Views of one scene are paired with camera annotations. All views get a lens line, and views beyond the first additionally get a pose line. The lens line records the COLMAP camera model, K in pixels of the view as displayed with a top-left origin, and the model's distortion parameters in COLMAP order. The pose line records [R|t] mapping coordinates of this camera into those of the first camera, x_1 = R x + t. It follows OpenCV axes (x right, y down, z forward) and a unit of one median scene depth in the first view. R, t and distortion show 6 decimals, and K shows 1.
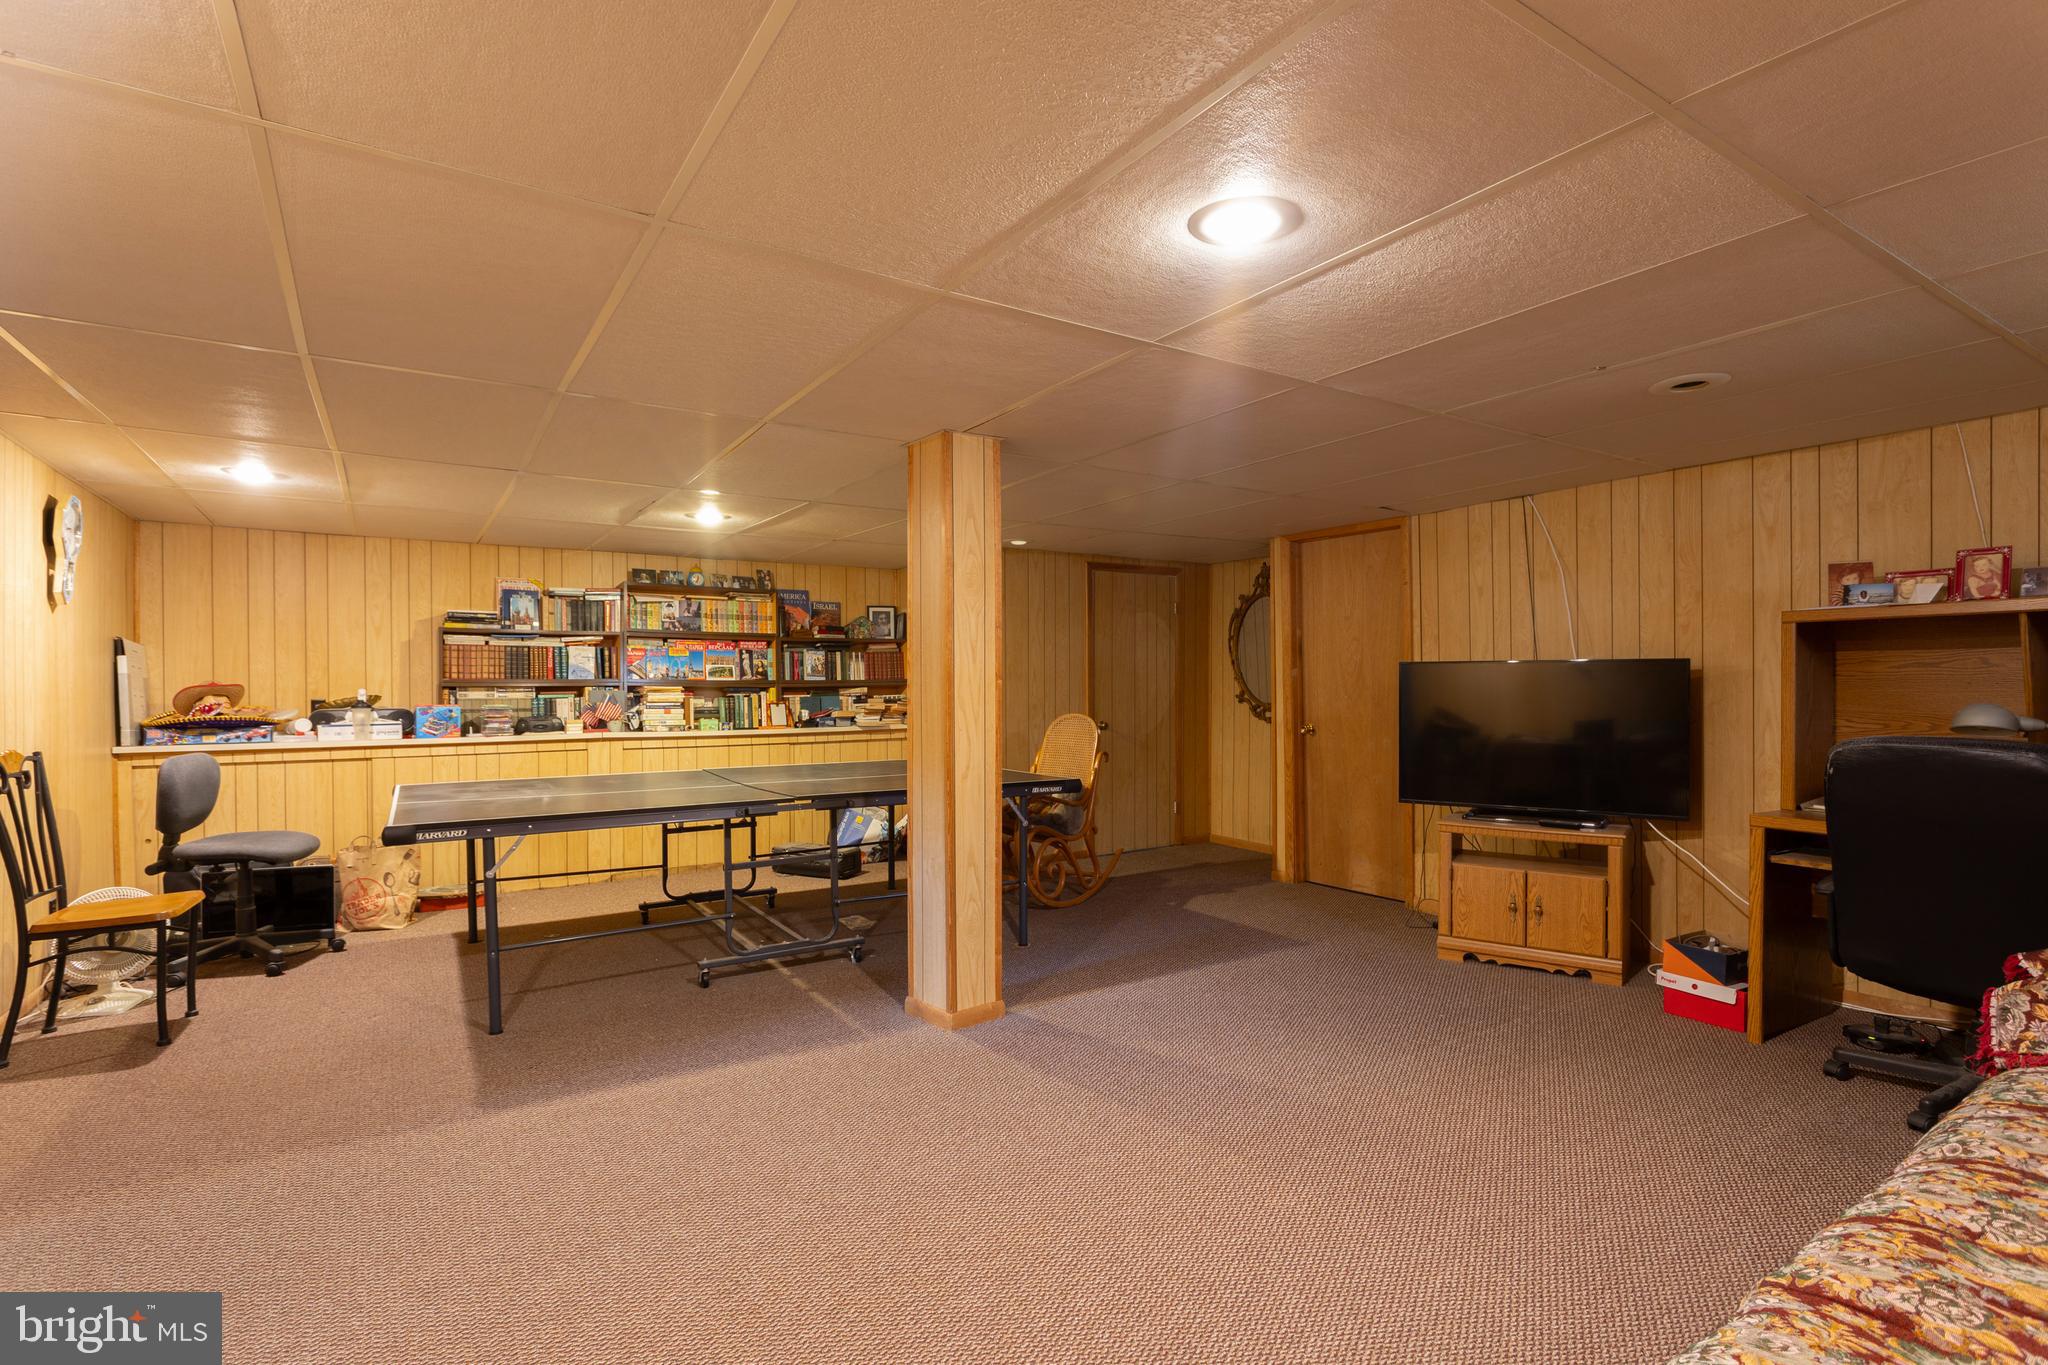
lens RADIAL K [[985.1, 0, 1037.0], [0, 985.1, 690.0], [0, 0, 1]] dist [-0.015539, 0.001701]
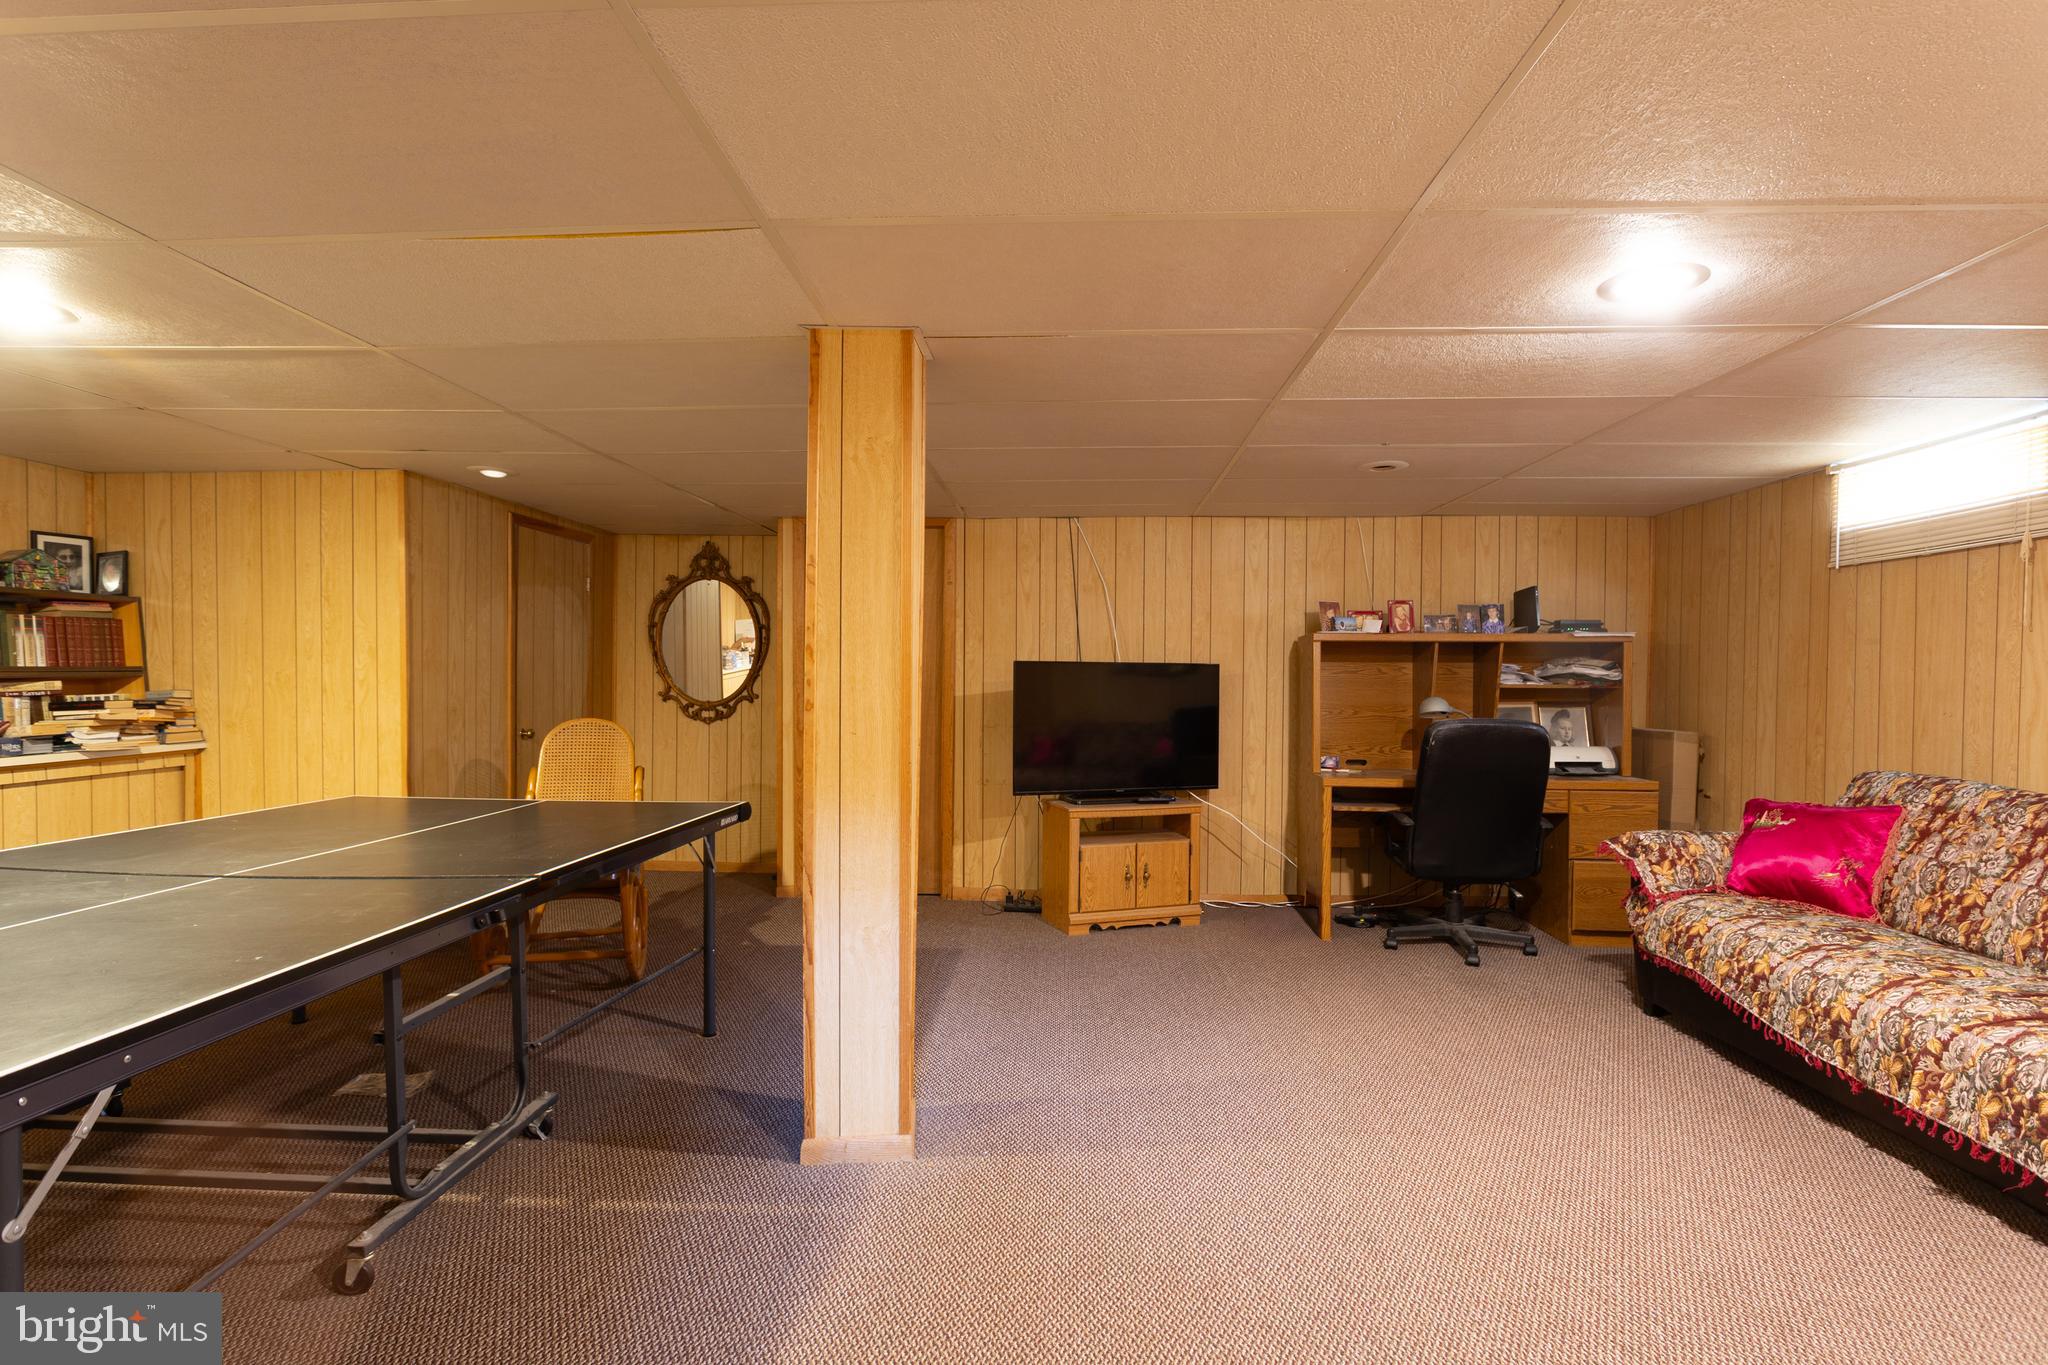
lens RADIAL K [[985.1, 0, 1037.0], [0, 985.1, 690.0], [0, 0, 1]] dist [-0.015539, 0.001701]
pose [[0.576361, -0.002311, 0.817192, -0.507026], [-0.002942, 0.999984, 0.004903, -0.003046], [-0.817190, -0.005230, 0.576345, 0.408819]]
